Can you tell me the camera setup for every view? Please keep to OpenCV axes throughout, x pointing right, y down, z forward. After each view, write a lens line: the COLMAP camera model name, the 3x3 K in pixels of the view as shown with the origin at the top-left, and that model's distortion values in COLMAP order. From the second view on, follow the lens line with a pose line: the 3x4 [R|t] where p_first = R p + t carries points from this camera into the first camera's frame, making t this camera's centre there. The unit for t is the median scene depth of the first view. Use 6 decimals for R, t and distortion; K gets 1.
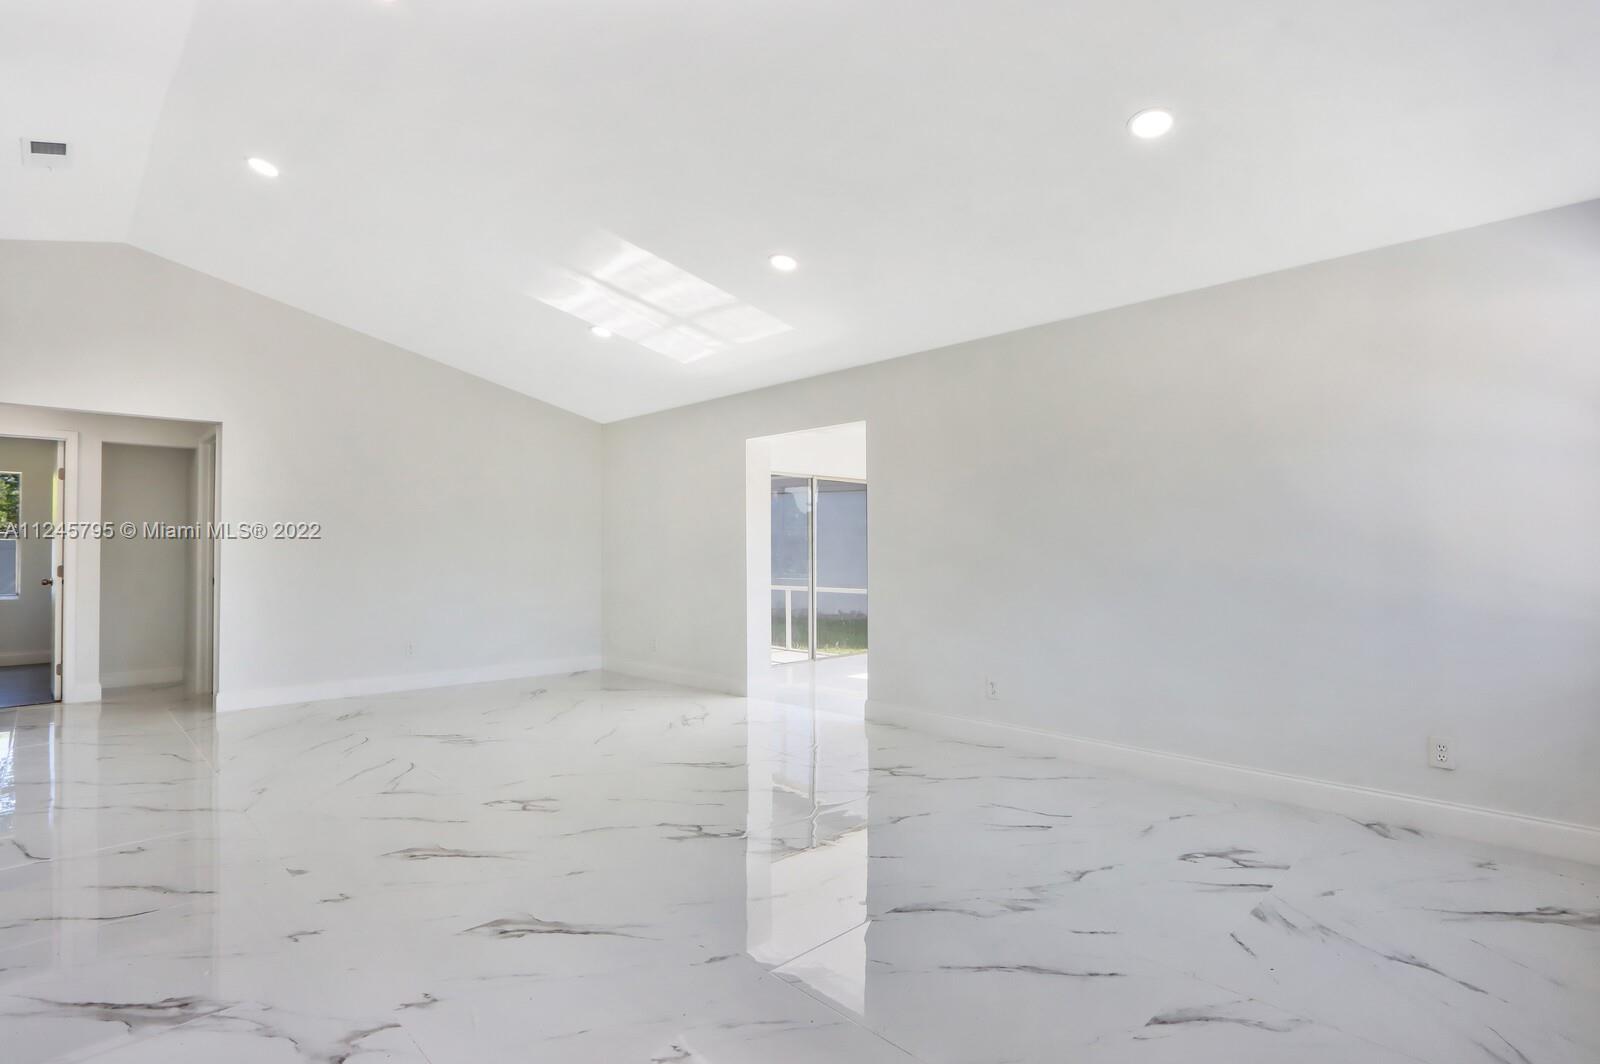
lens RADIAL K [[763.6, 0, 796.2], [0, 763.6, 551.1], [0, 0, 1]] dist [-0.000786, -0.000047]
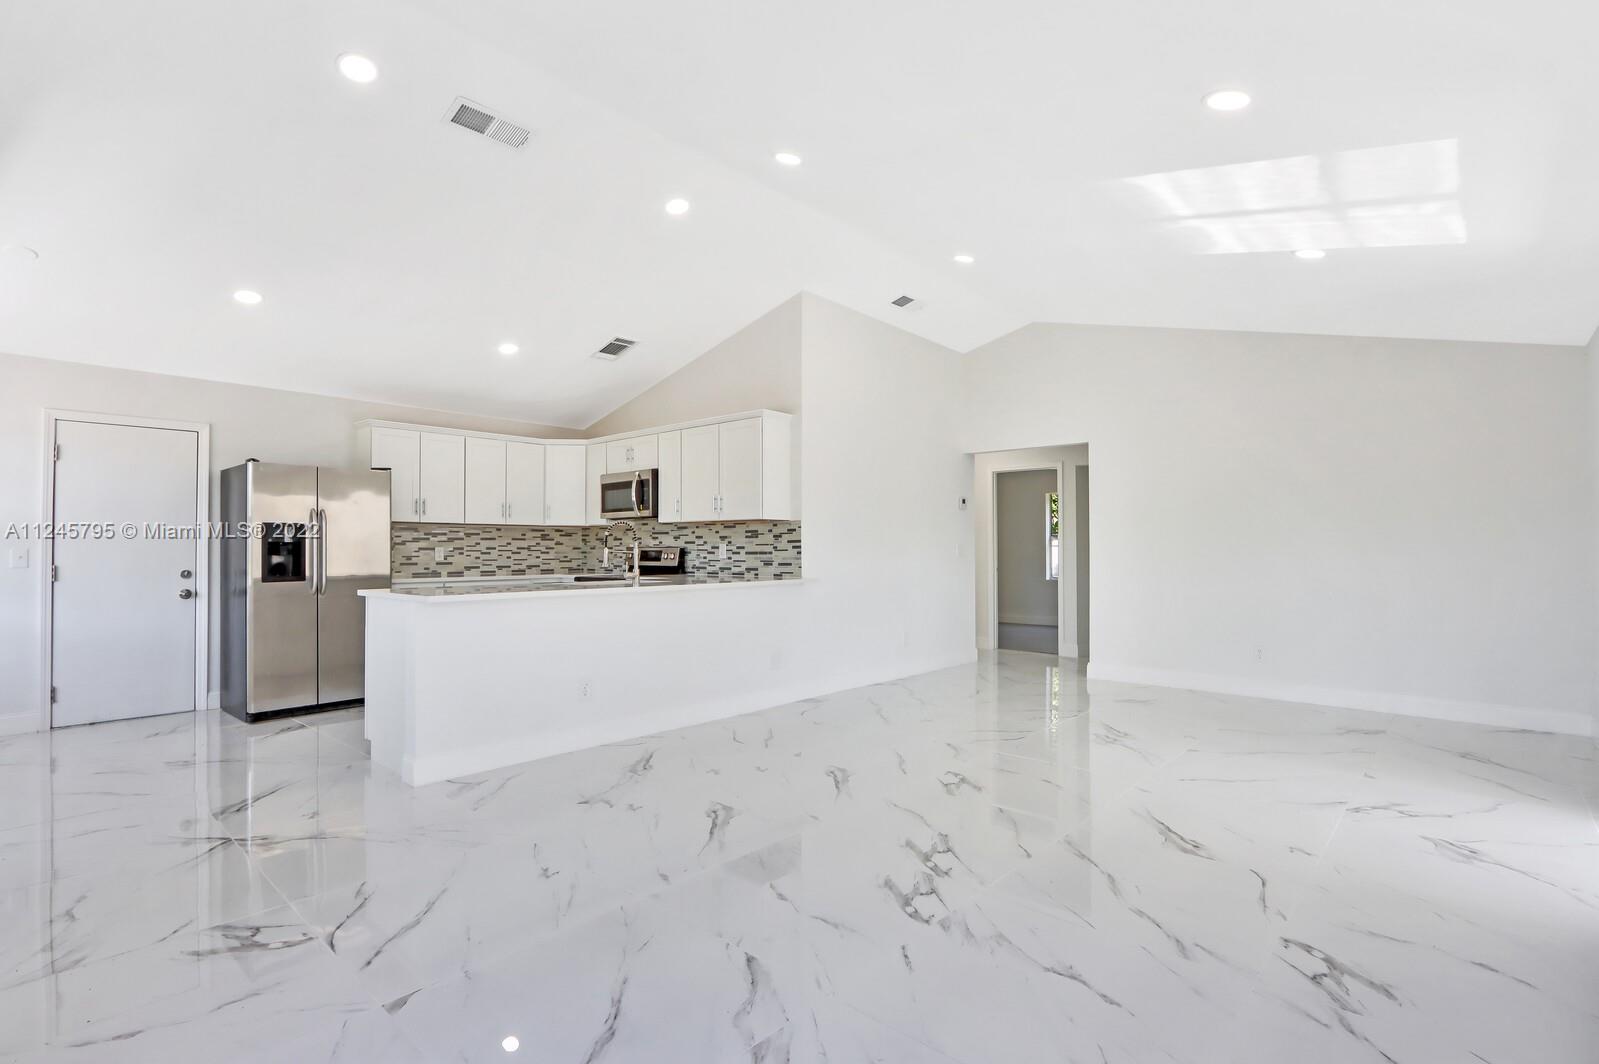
lens RADIAL K [[758.6, 0, 775.9], [0, 758.6, 538.5], [0, 0, 1]] dist [-0.001637, -0.000155]
pose [[0.078812, -0.008936, -0.996849, 0.517798], [-0.003984, 0.999949, -0.009279, -0.000218], [0.996882, 0.004702, 0.078772, 0.496977]]
